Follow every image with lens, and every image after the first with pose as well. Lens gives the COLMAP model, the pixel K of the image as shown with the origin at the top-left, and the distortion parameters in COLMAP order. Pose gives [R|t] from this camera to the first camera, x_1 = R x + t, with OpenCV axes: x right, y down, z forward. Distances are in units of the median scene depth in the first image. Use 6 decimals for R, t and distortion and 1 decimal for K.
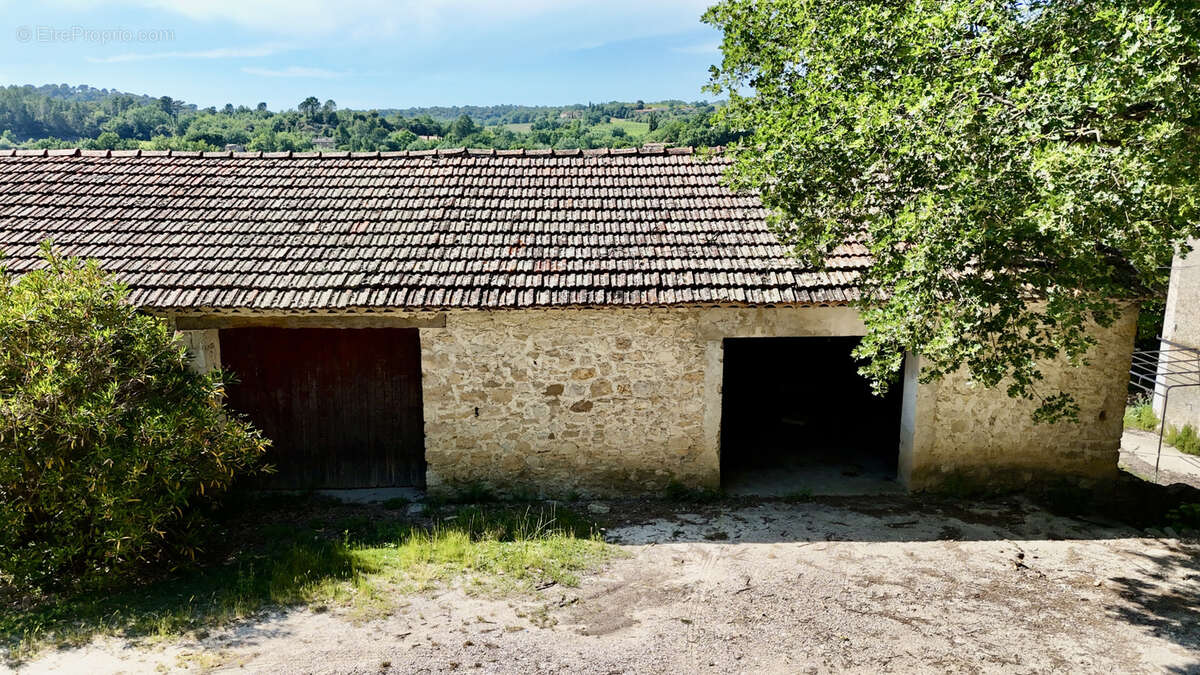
lens RADIAL K [[894.0, 0, 600.0], [0, 894.0, 337.5], [0, 0, 1]] dist [0.038224, -0.002870]
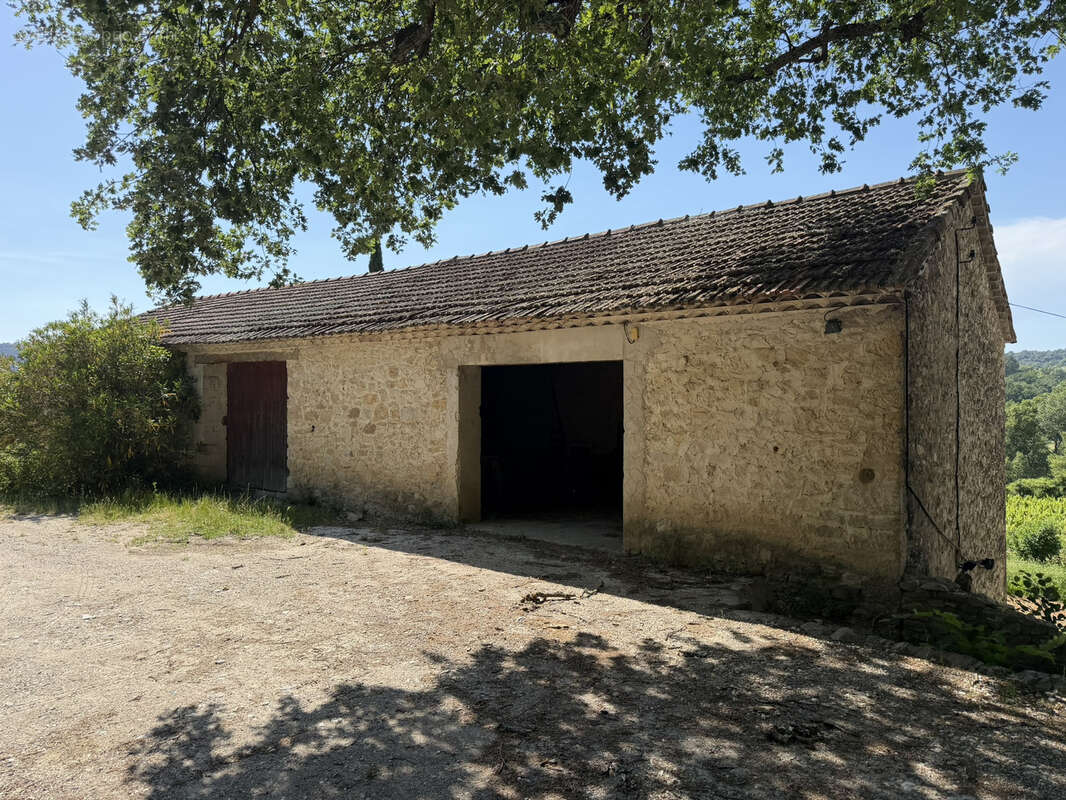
lens RADIAL K [[754.1, 0, 533.0], [0, 754.1, 400.0], [0, 0, 1]] dist [0.083738, -0.125431]
pose [[0.752227, 0.006333, -0.658874, 0.770261], [-0.135678, 0.980014, -0.145481, 0.153180], [0.644784, 0.198829, 0.738052, 0.414371]]
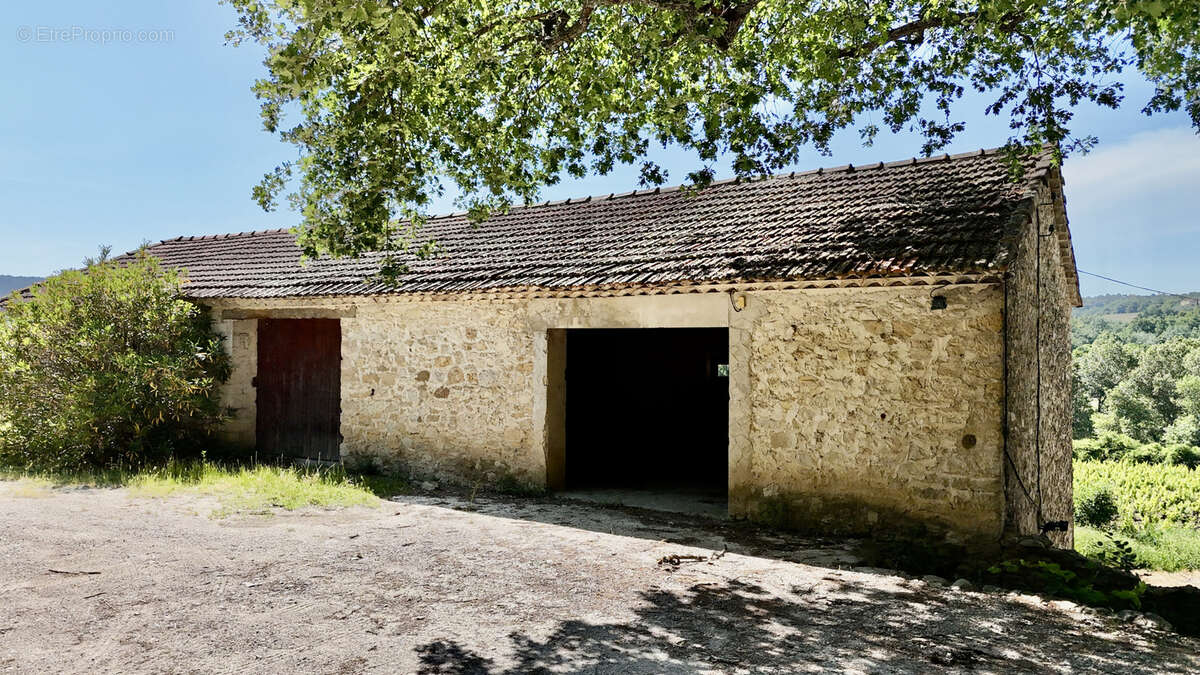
lens RADIAL K [[894.0, 0, 600.0], [0, 894.0, 337.5], [0, 0, 1]] dist [0.038224, -0.002870]
pose [[0.813071, 0.002950, -0.582157, 0.762580], [-0.125683, 0.977295, -0.170582, 0.172096], [0.568436, 0.211863, 0.794981, 0.234968]]
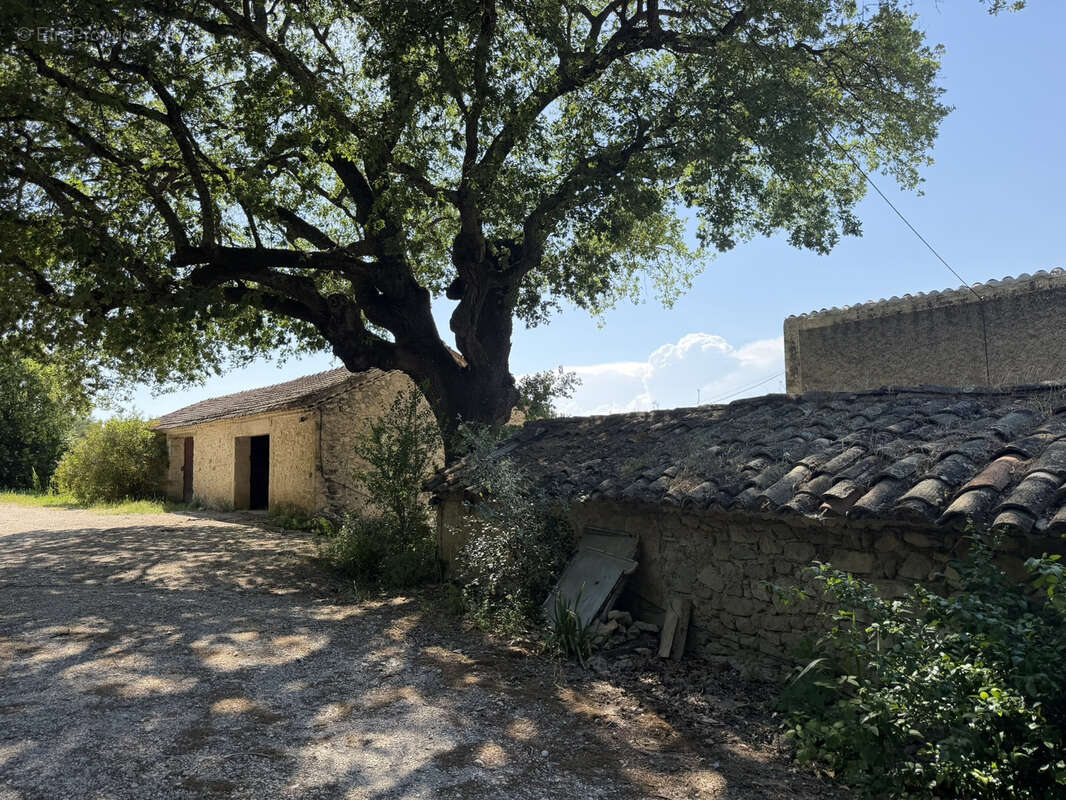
lens RADIAL K [[754.1, 0, 533.0], [0, 754.1, 400.0], [0, 0, 1]] dist [0.083738, -0.125431]
pose [[0.605593, -0.076137, -0.792124, 2.126099], [-0.144625, 0.968305, -0.203640, 0.192371], [0.782522, 0.237884, 0.575387, 0.448836]]
